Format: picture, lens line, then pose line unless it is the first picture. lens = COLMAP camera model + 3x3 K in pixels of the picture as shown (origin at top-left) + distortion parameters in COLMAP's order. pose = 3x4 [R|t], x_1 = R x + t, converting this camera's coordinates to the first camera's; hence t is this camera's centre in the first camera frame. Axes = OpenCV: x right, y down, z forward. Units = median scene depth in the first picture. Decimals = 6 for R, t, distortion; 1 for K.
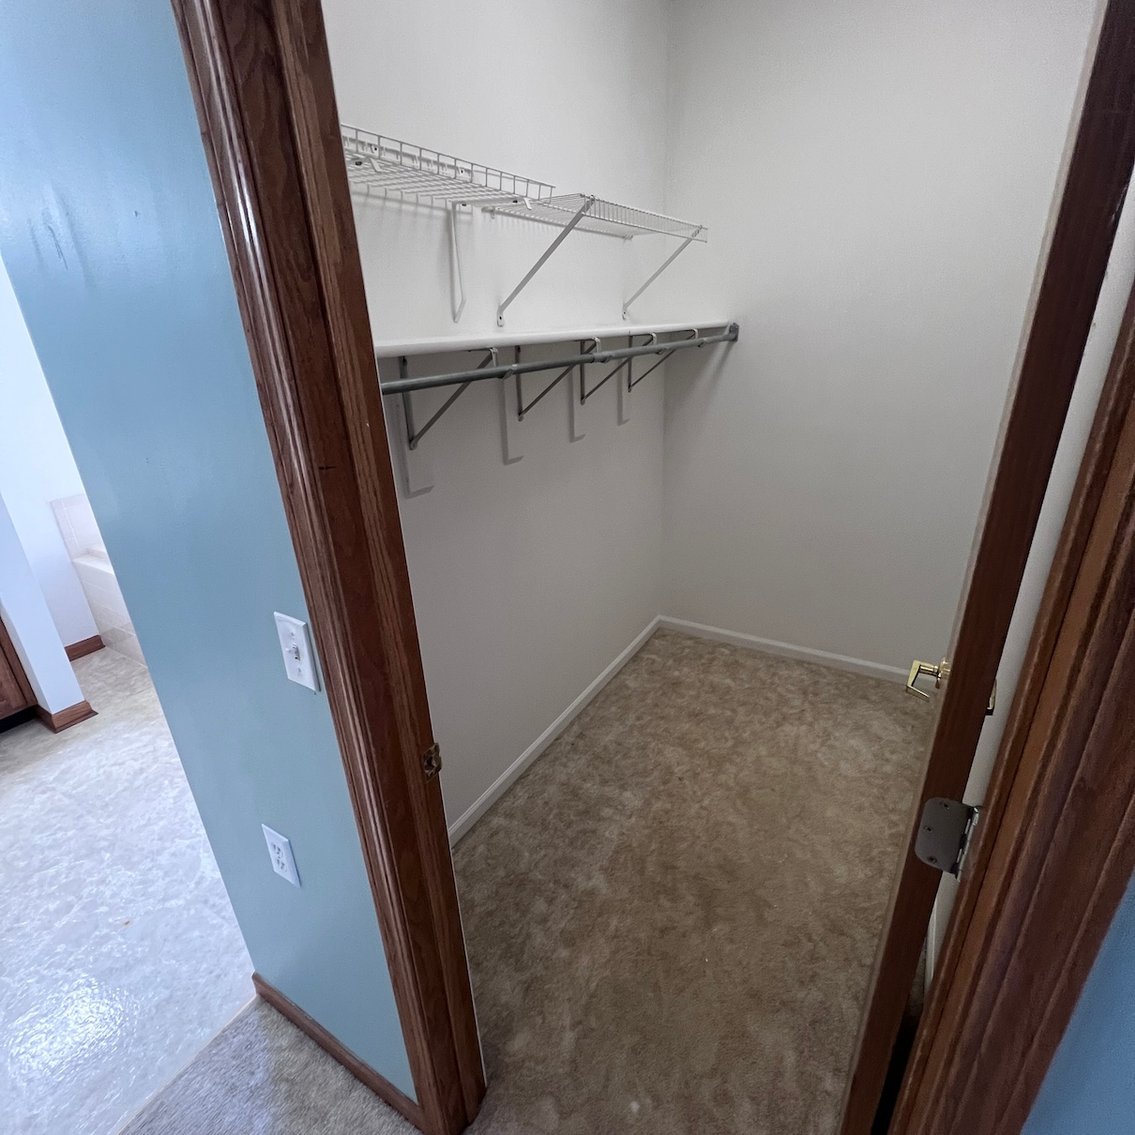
lens RADIAL K [[604.1, 0, 570.5], [0, 604.1, 566.4], [0, 0, 1]] dist [-0.000851, 0.000005]
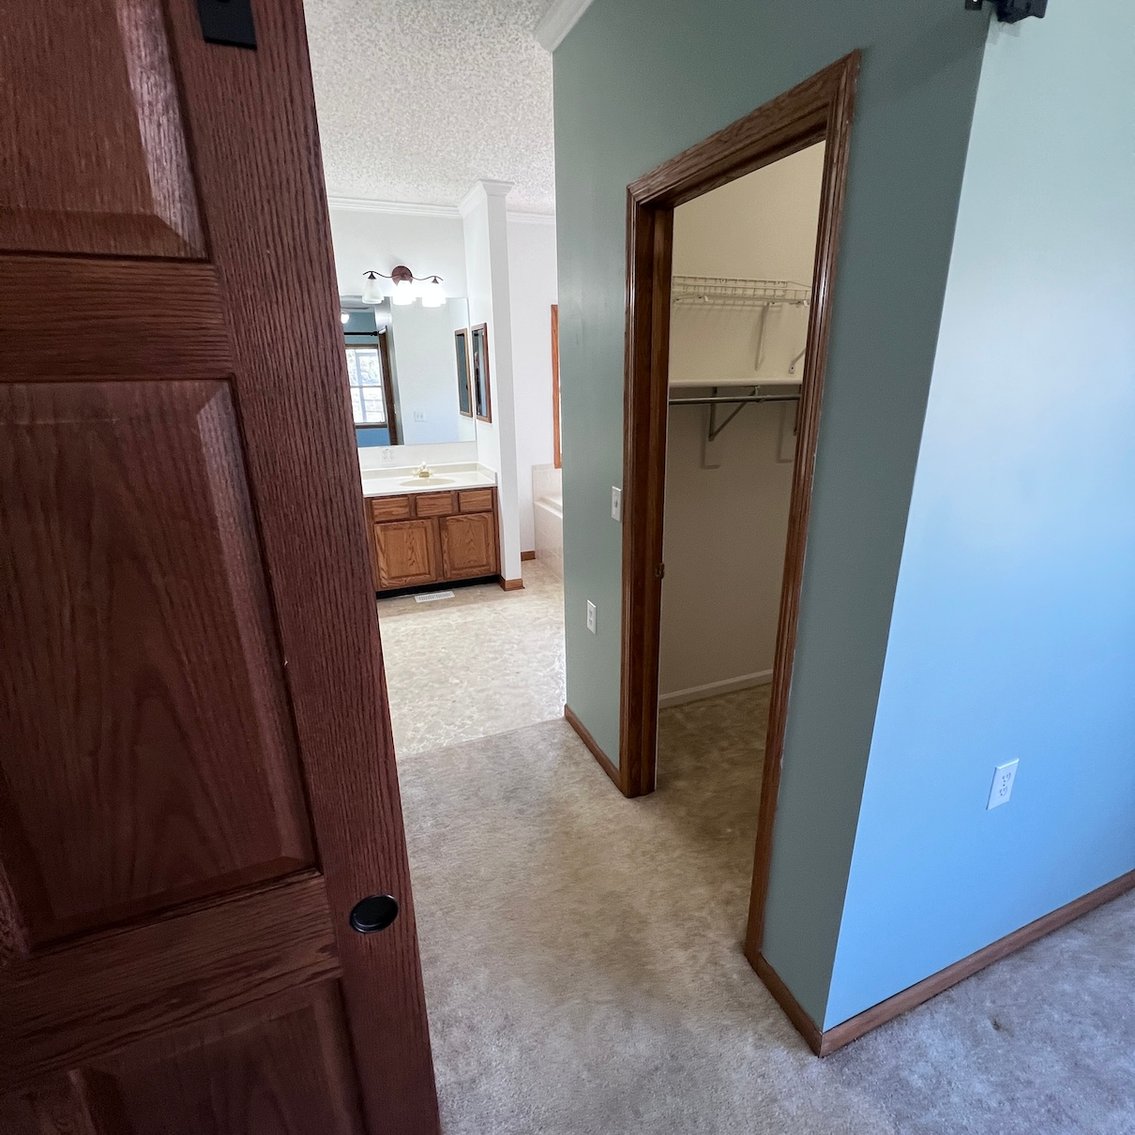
lens RADIAL K [[604.1, 0, 570.5], [0, 604.1, 566.4], [0, 0, 1]] dist [-0.000851, 0.000005]
pose [[0.800934, 0.209277, -0.560989, 0.465603], [-0.240815, 0.970401, 0.018192, 0.222826], [0.548191, 0.120524, 0.827624, -0.617695]]
